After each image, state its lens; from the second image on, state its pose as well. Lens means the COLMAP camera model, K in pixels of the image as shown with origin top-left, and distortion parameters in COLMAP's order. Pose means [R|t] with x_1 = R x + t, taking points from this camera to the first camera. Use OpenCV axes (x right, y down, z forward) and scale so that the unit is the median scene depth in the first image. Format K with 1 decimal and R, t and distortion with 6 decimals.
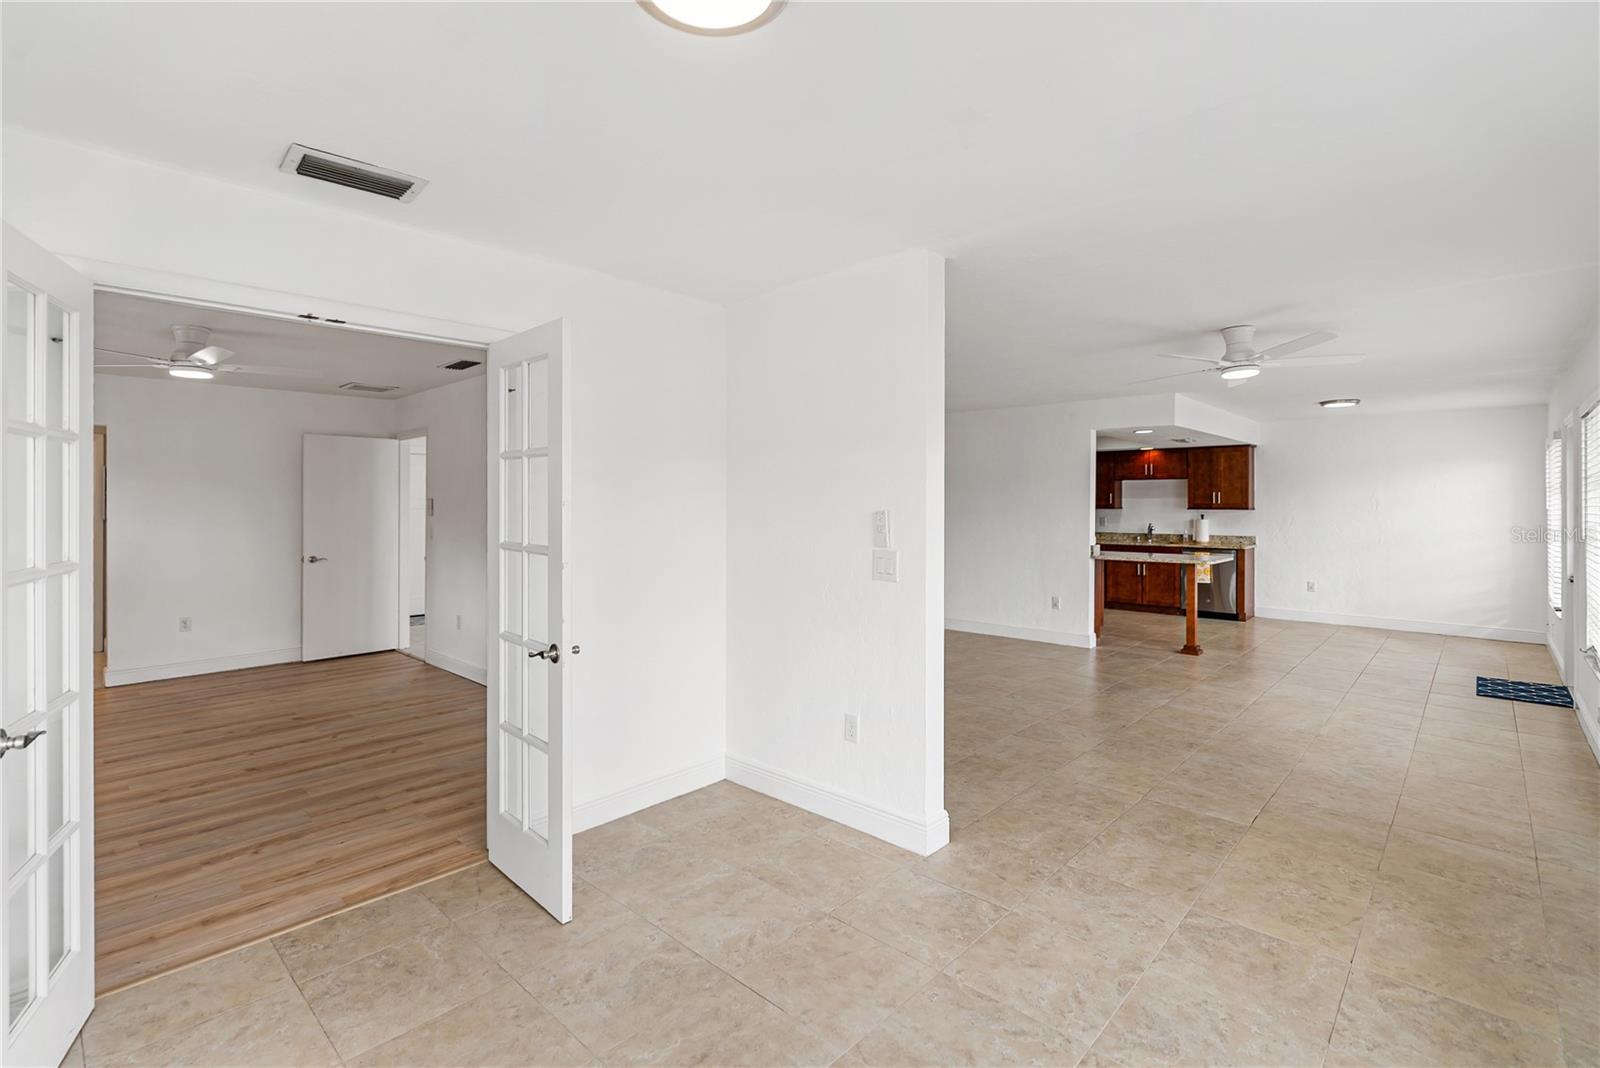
lens RADIAL K [[736.8, 0, 784.0], [0, 736.8, 500.2], [0, 0, 1]] dist [-0.007901, 0.002632]
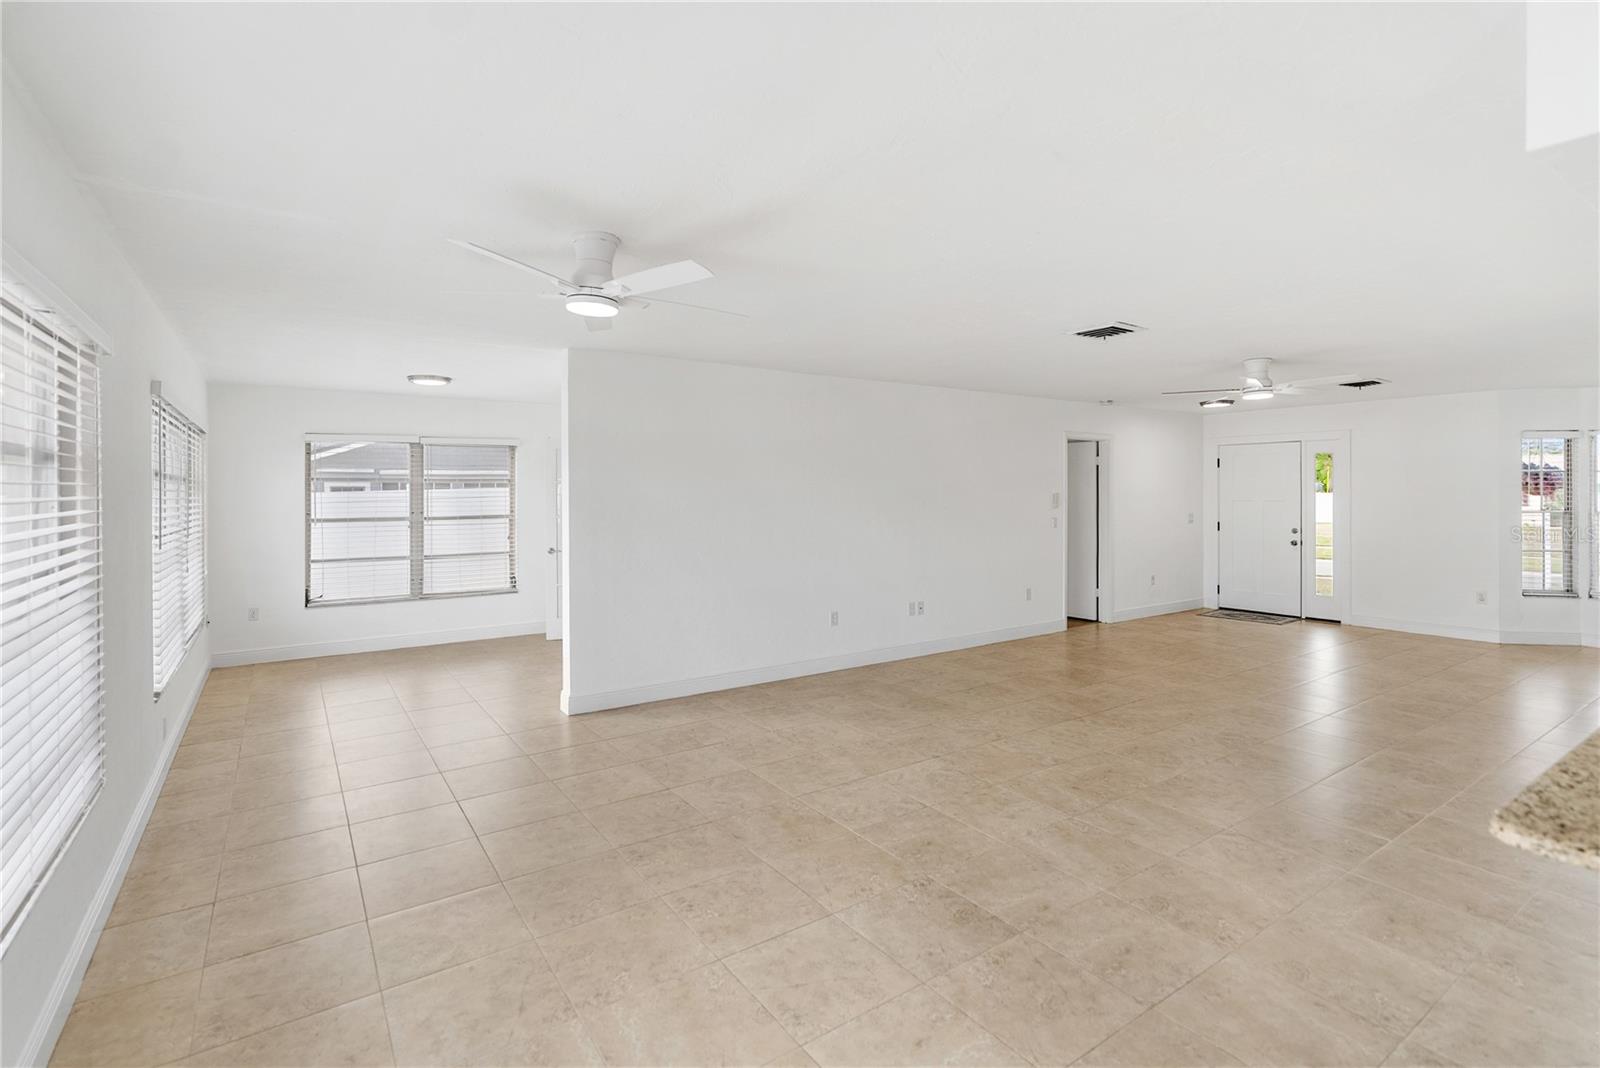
lens RADIAL K [[736.8, 0, 791.5], [0, 736.8, 489.3], [0, 0, 1]] dist [-0.007901, 0.002632]
pose [[-0.202359, -0.004211, -0.979302, 0.669724], [0.009129, 0.999939, -0.006186, -0.004704], [0.979269, -0.010192, -0.202309, 0.713125]]
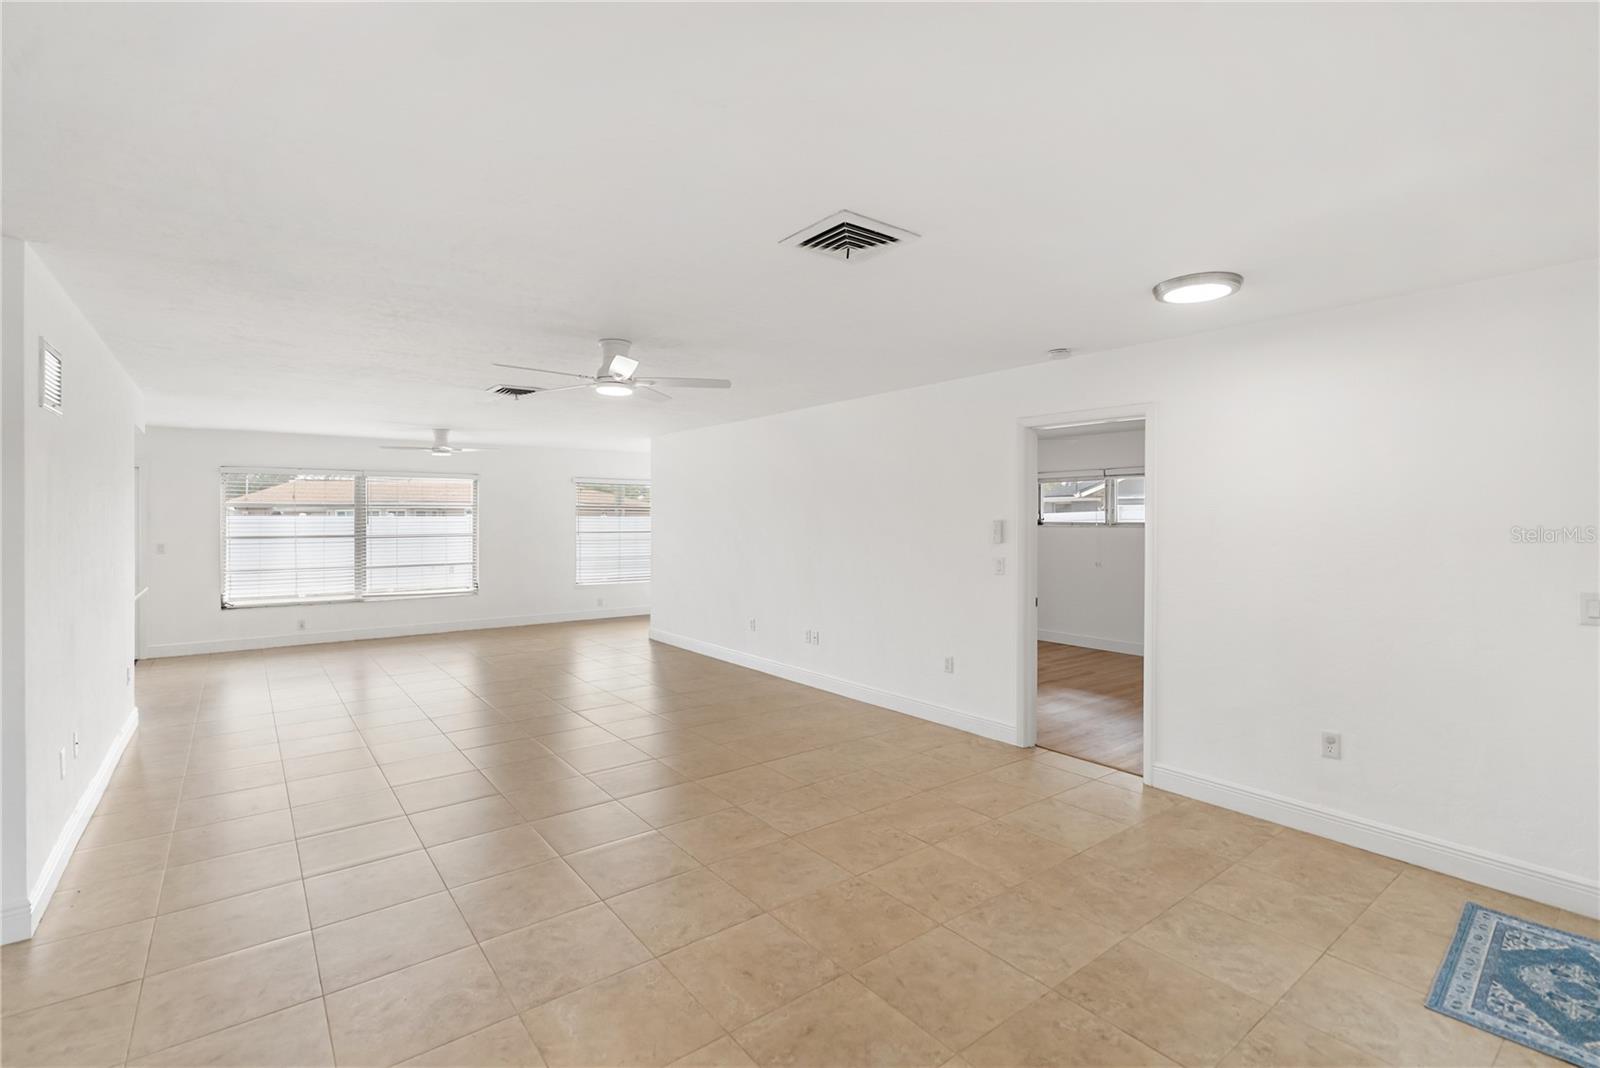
lens RADIAL K [[736.8, 0, 807.6], [0, 736.8, 519.1], [0, 0, 1]] dist [-0.007901, 0.002632]
pose [[-0.991492, -0.001202, 0.130166, -0.307117], [-0.001599, 0.999994, -0.002951, -0.000585], [-0.130161, -0.003134, -0.991488, 1.510749]]
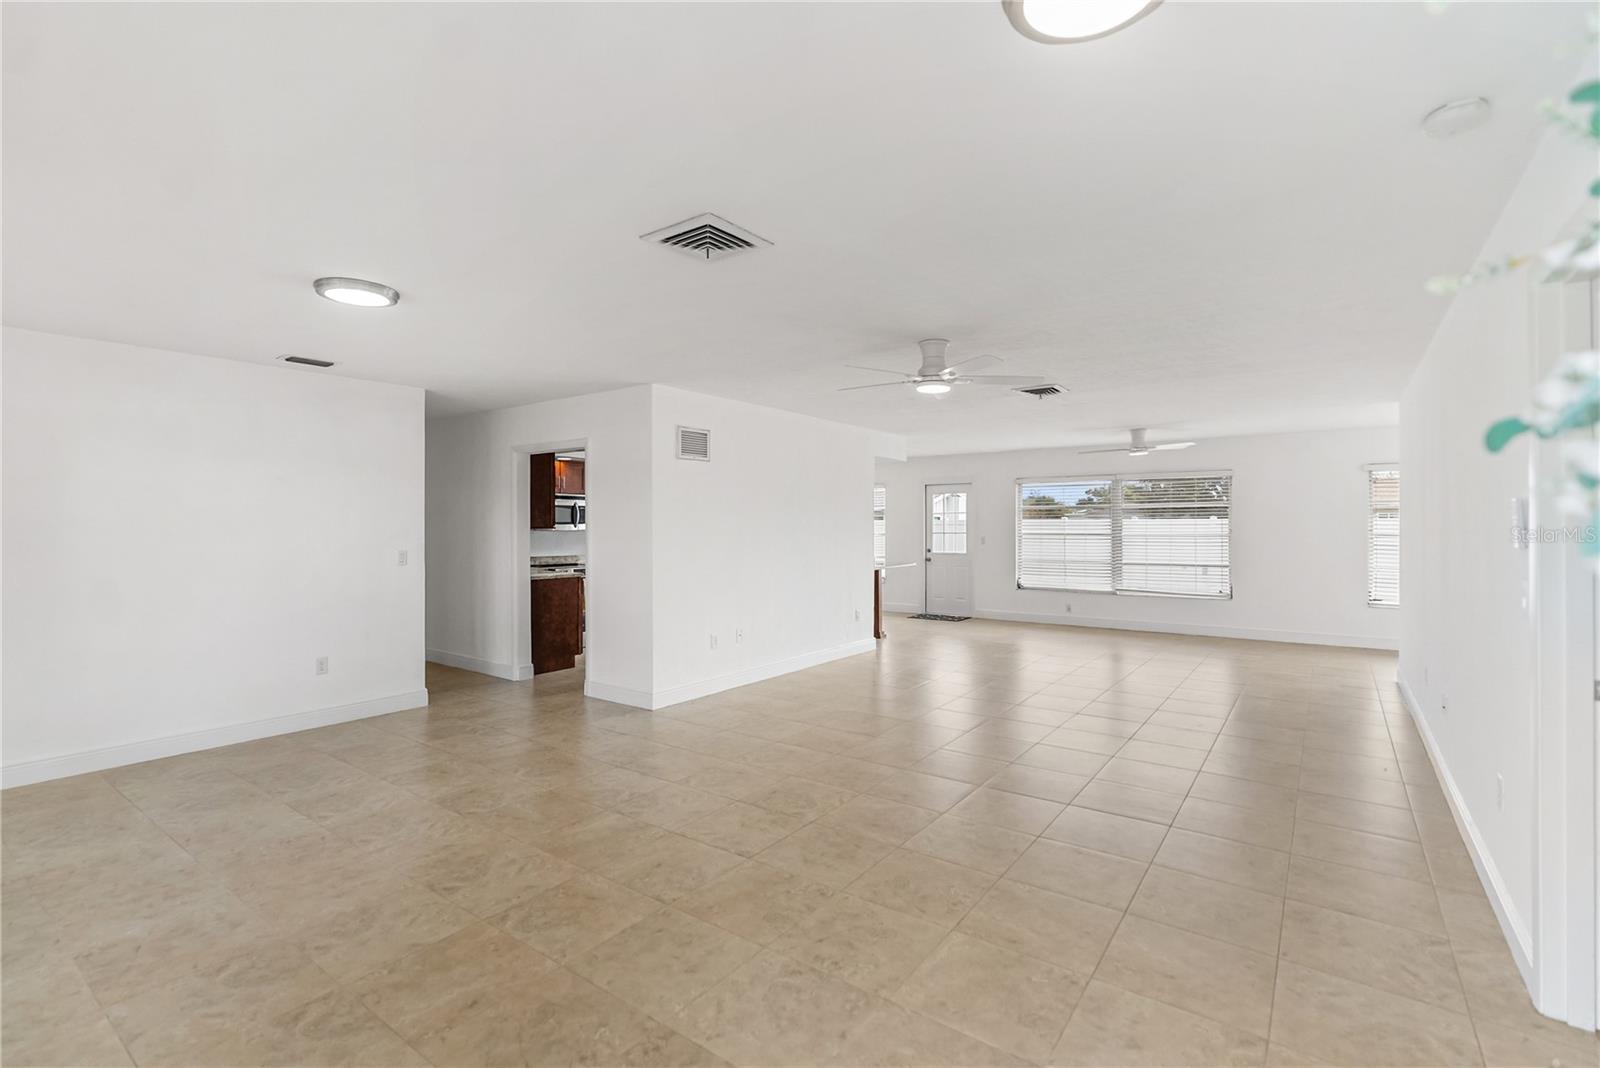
lens RADIAL K [[736.8, 0, 797.2], [0, 736.8, 539.8], [0, 0, 1]] dist [-0.007901, 0.002632]
pose [[-0.134628, -0.020204, 0.990690, -0.632809], [-0.003830, 0.999795, 0.019869, 0.008950], [-0.990889, -0.001119, -0.134678, 1.189056]]
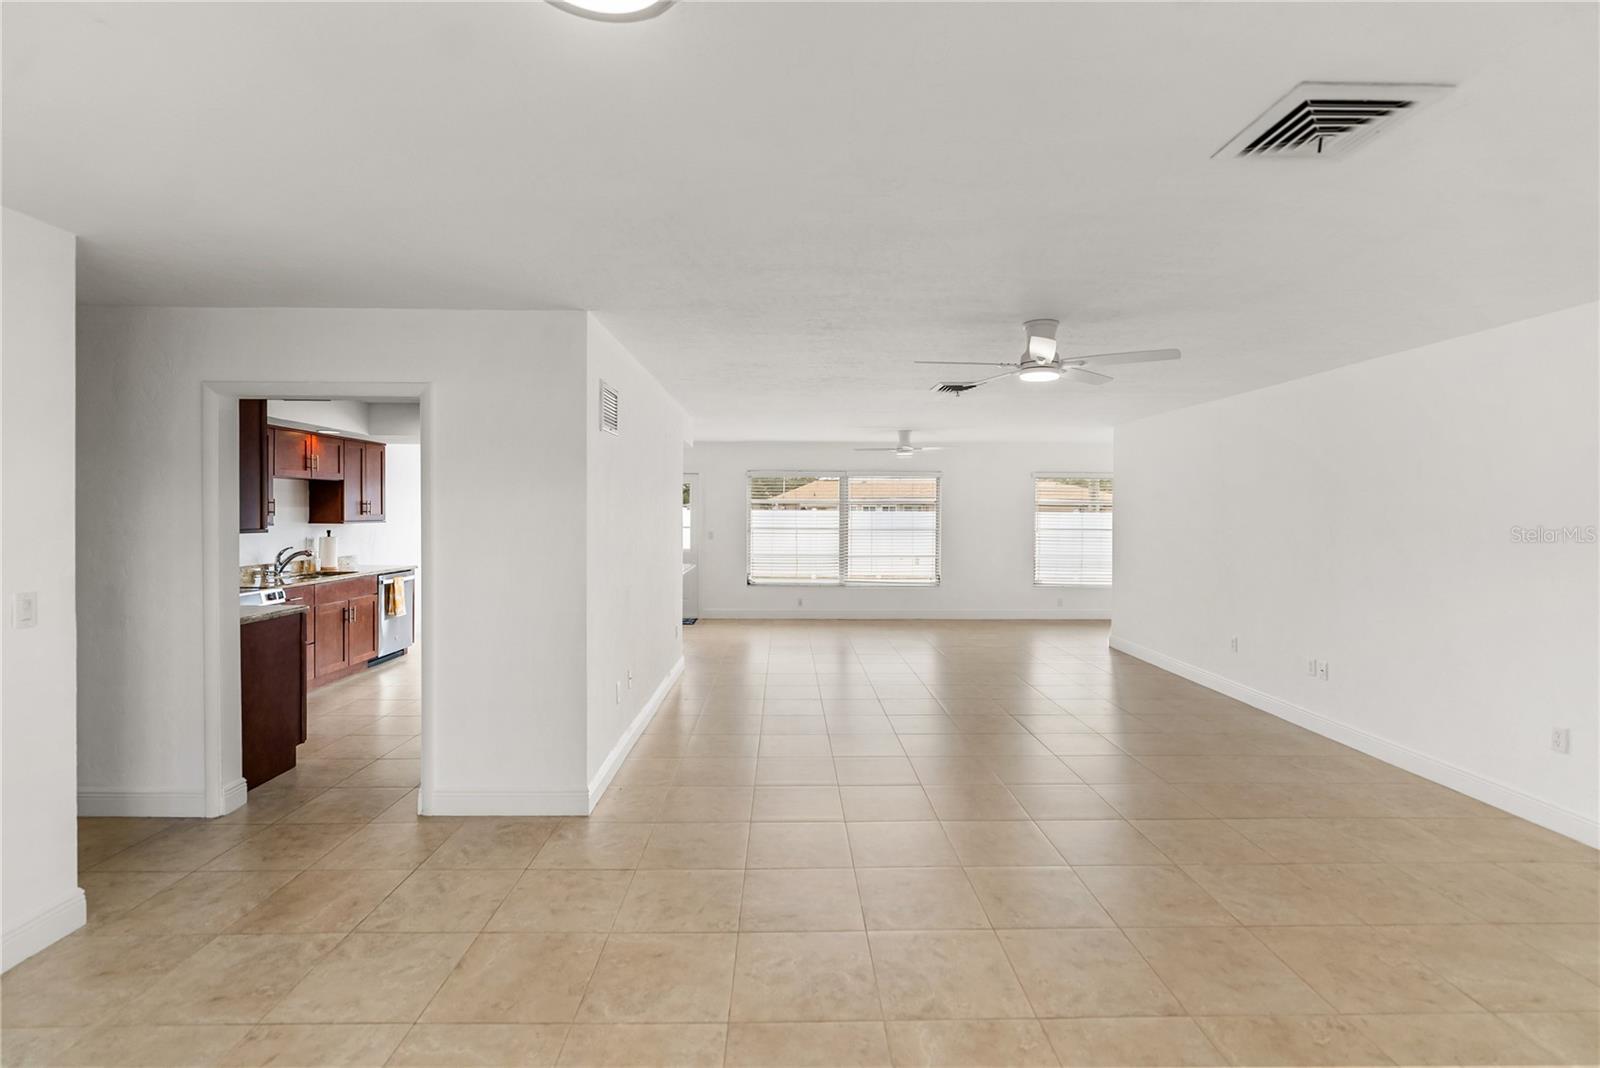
lens RADIAL K [[736.8, 0, 794.5], [0, 736.8, 517.6], [0, 0, 1]] dist [-0.007901, 0.002632]
pose [[-0.711703, -0.010063, 0.702408, -0.328276], [-0.010066, 0.999941, 0.004127, -0.000779], [-0.702408, -0.004133, -0.711762, 1.465757]]
